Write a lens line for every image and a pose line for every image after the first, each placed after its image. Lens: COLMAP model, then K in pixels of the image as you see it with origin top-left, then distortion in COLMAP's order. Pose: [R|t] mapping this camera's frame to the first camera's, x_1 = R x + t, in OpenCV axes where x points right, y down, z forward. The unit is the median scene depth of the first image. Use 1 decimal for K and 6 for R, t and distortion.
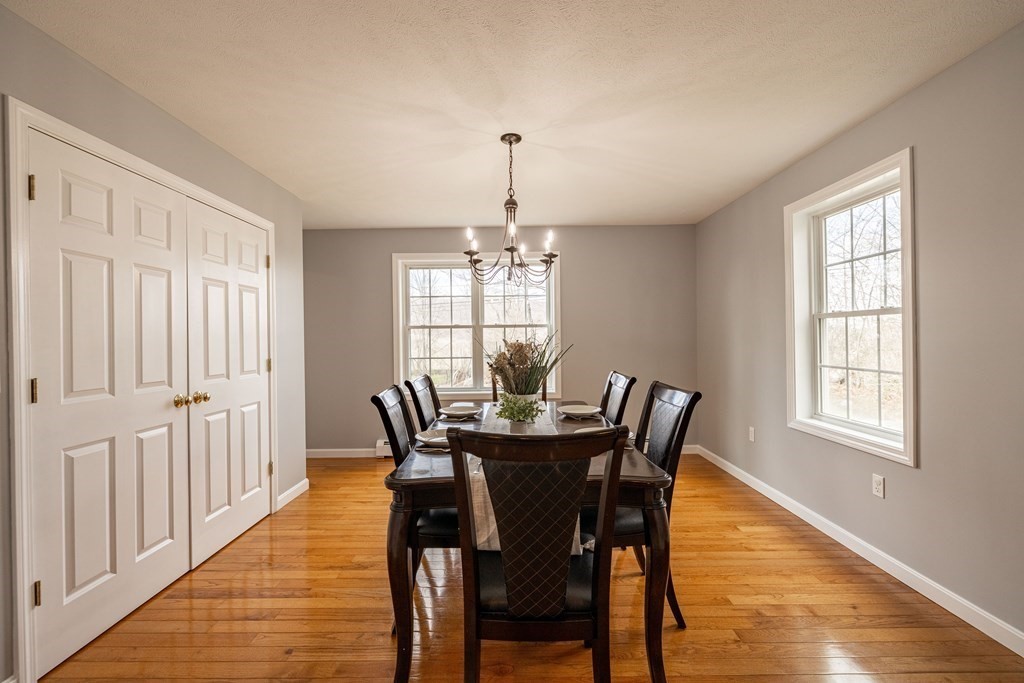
lens RADIAL K [[436.0, 0, 511.7], [0, 436.0, 330.6], [0, 0, 1]] dist [-0.001345, 0.000032]
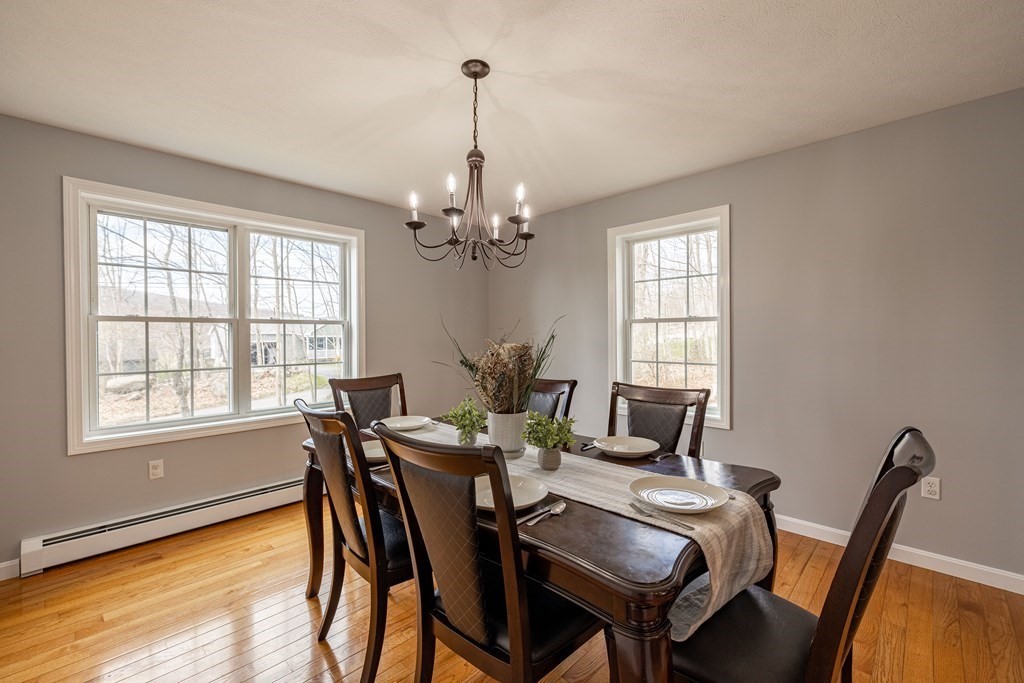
lens RADIAL K [[435.7, 0, 512.0], [0, 435.7, 341.5], [0, 0, 1]] dist [0.015428, 0.000003]
pose [[0.696267, -0.000255, 0.717783, -0.433969], [-0.014133, 0.999801, 0.014065, 0.010455], [-0.717644, -0.019937, 0.696125, 0.373705]]
